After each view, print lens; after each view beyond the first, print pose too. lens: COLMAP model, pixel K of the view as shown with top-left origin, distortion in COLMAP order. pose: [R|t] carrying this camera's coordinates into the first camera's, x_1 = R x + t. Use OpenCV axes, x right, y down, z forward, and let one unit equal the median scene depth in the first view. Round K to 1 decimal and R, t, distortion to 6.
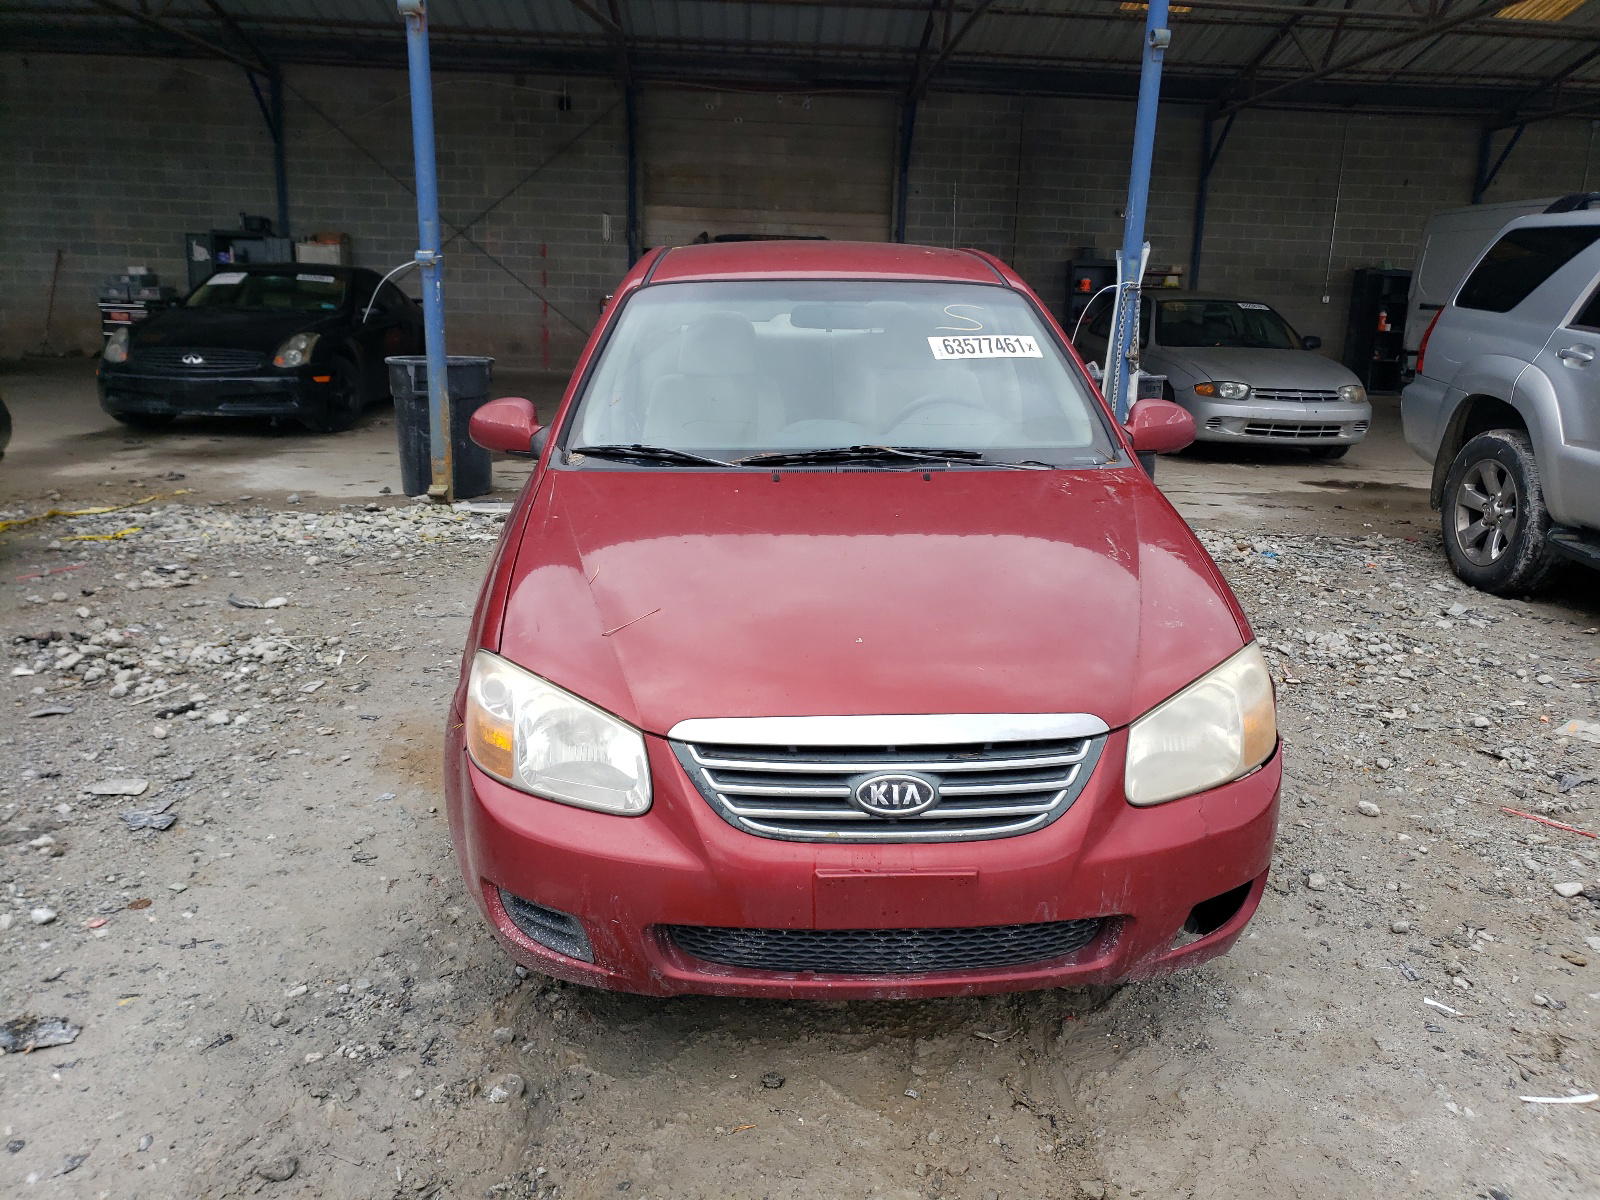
lens RADIAL K [[1217.5, 0, 810.6], [0, 1217.5, 595.0], [0, 0, 1]] dist [0.000729, -0.000423]
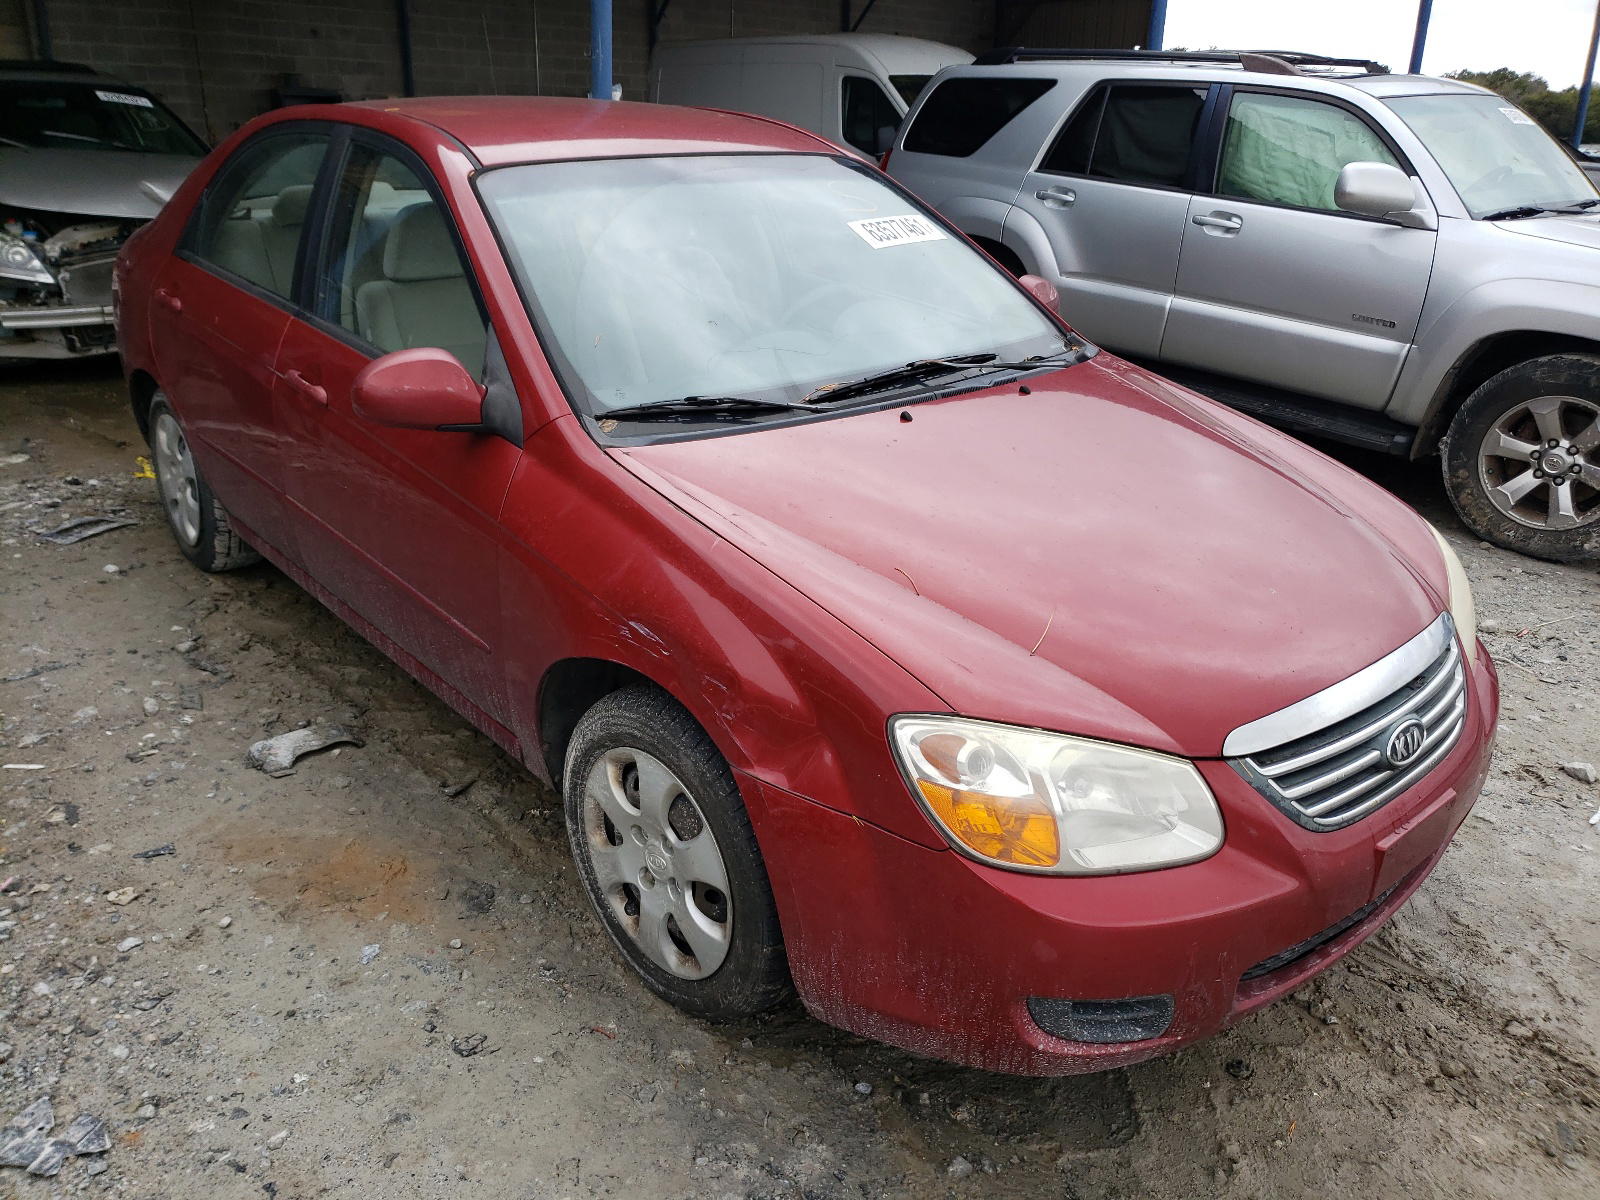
lens RADIAL K [[1217.5, 0, 796.0], [0, 1217.5, 607.9], [0, 0, 1]] dist [0.000729, -0.000423]
pose [[0.791441, -0.233618, 0.564840, -0.298988], [0.152649, 0.970342, 0.187445, -0.069805], [-0.591878, -0.062129, 0.803630, 0.185449]]
